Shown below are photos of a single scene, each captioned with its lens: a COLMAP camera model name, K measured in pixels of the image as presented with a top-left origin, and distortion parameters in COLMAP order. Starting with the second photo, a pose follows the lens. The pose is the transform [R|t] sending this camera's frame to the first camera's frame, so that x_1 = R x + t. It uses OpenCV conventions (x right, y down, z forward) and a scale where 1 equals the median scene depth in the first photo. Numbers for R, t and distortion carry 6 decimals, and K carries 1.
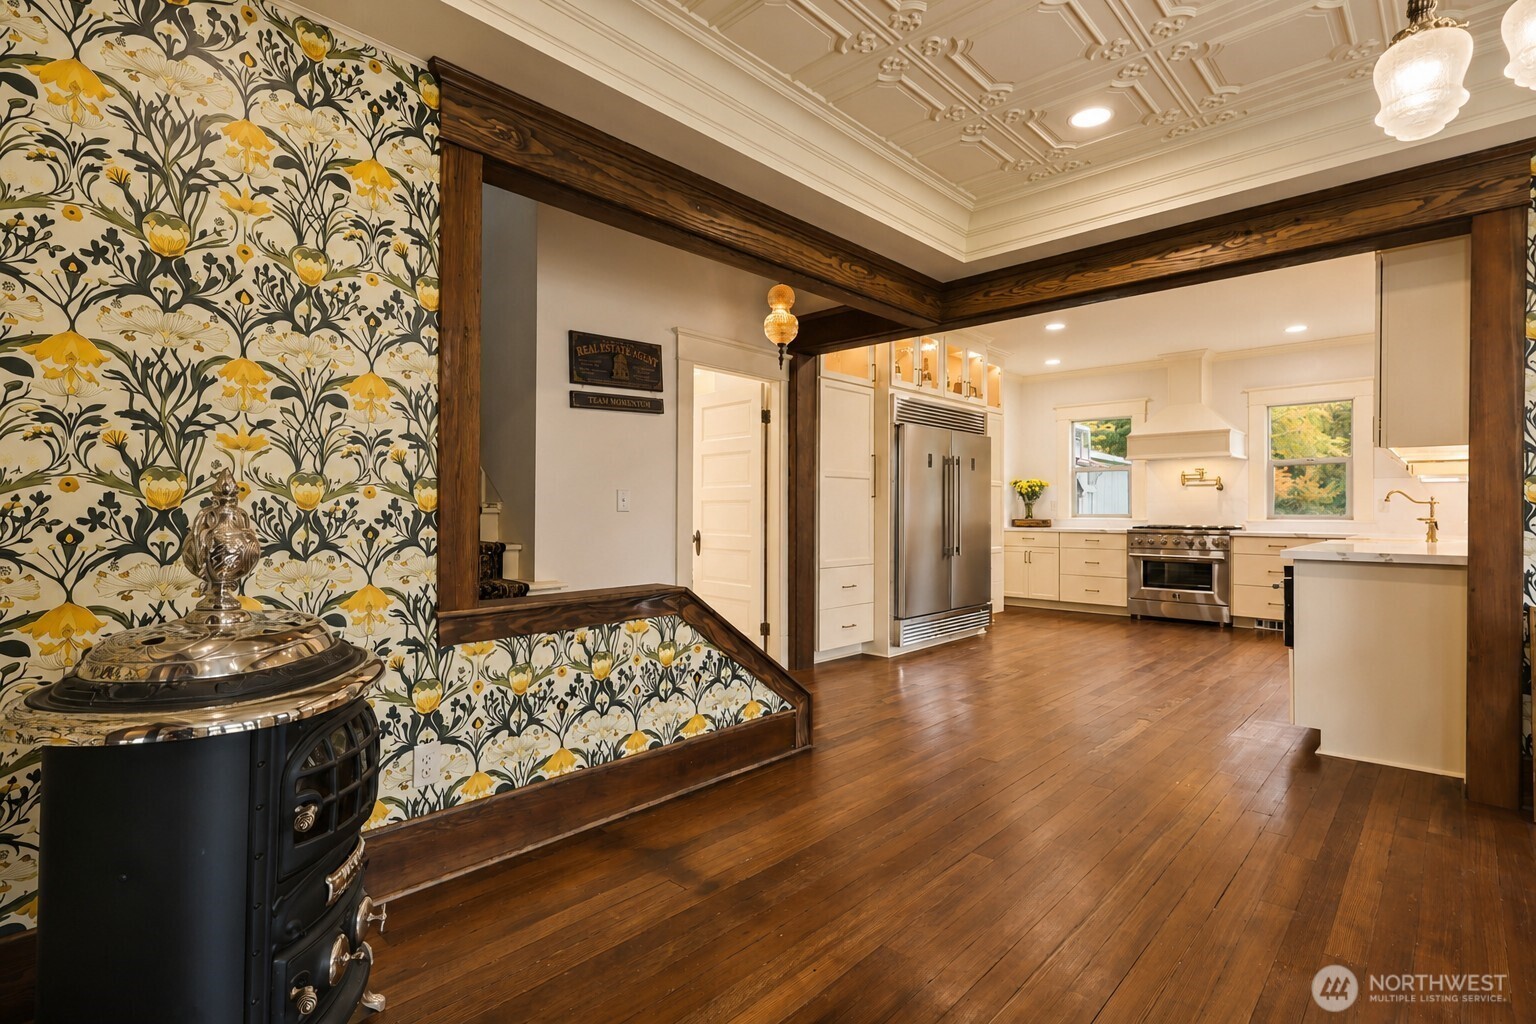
lens RADIAL K [[743.4, 0, 763.3], [0, 743.4, 507.5], [0, 0, 1]] dist [0.003079, -0.000046]
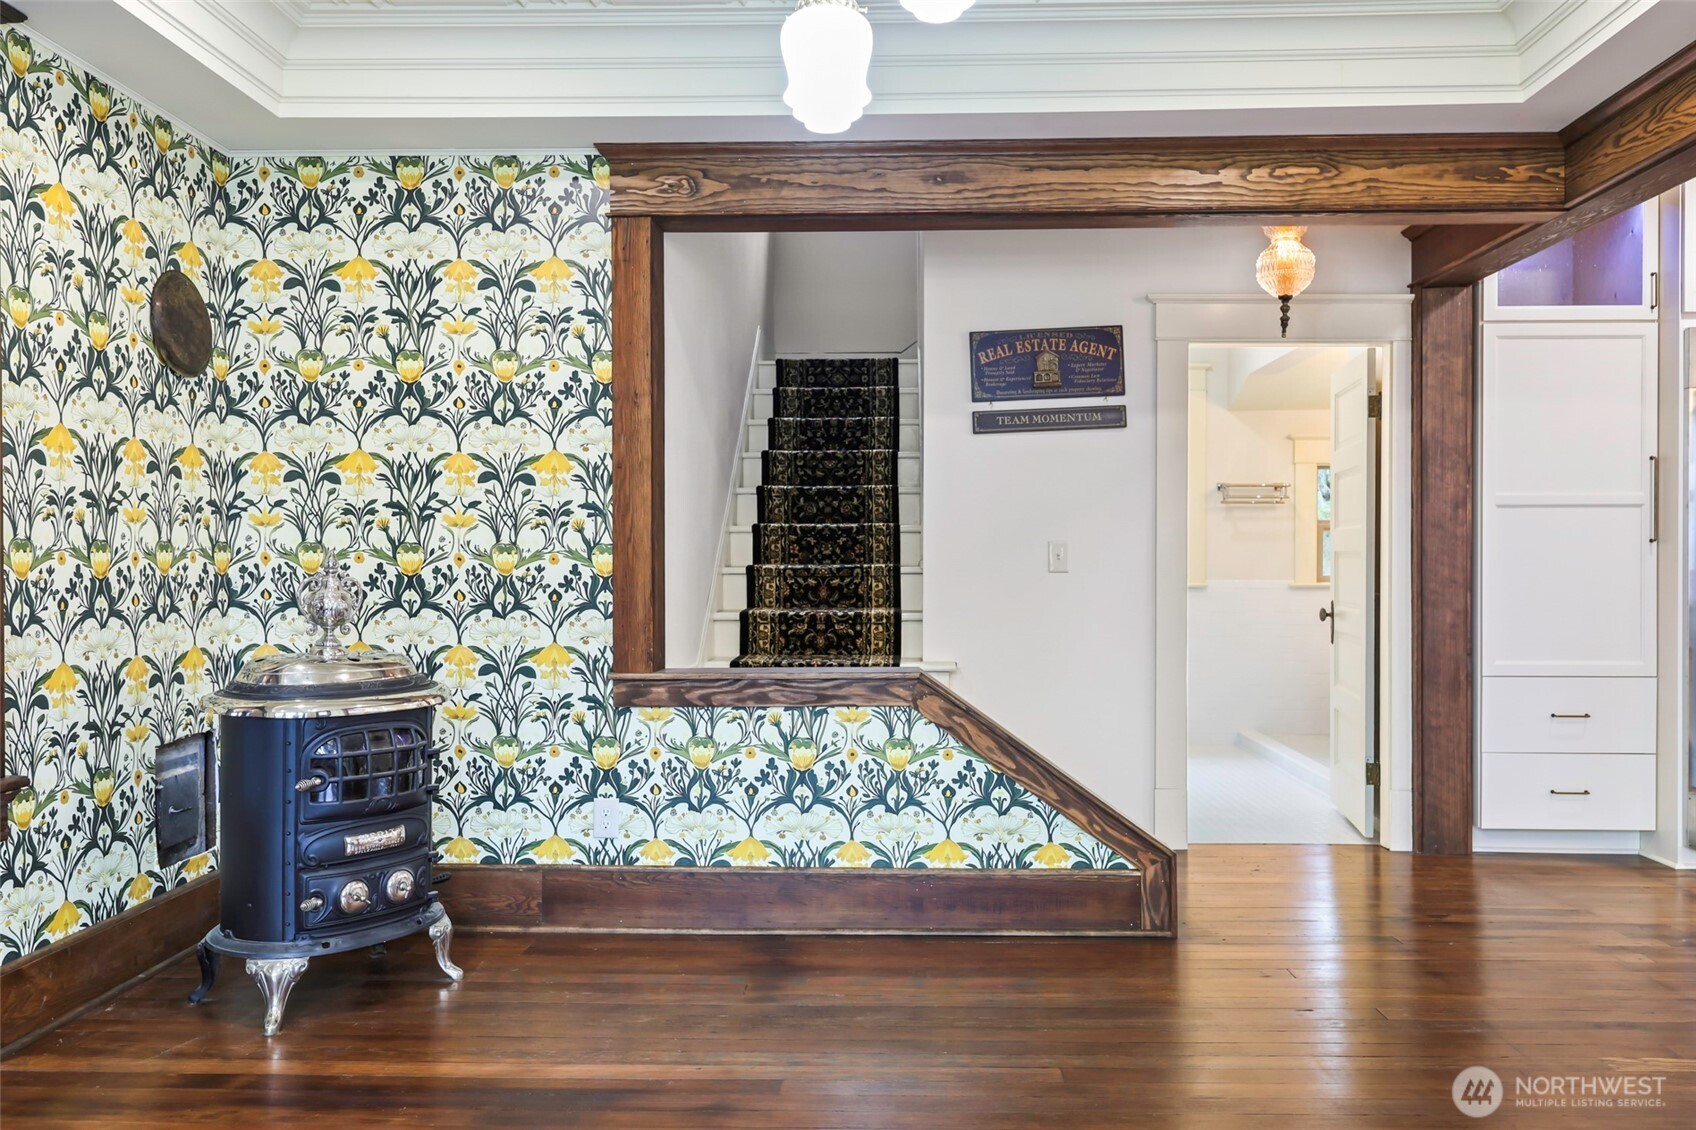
lens RADIAL K [[1341.1, 0, 849.5], [0, 1341.1, 565.9], [0, 0, 1]] dist [-0.008051, -0.003154]
pose [[0.652753, -0.000811, -0.757570, 1.011138], [0.007236, 0.999960, 0.005164, -0.013852], [0.757536, -0.008853, 0.652733, 0.027243]]
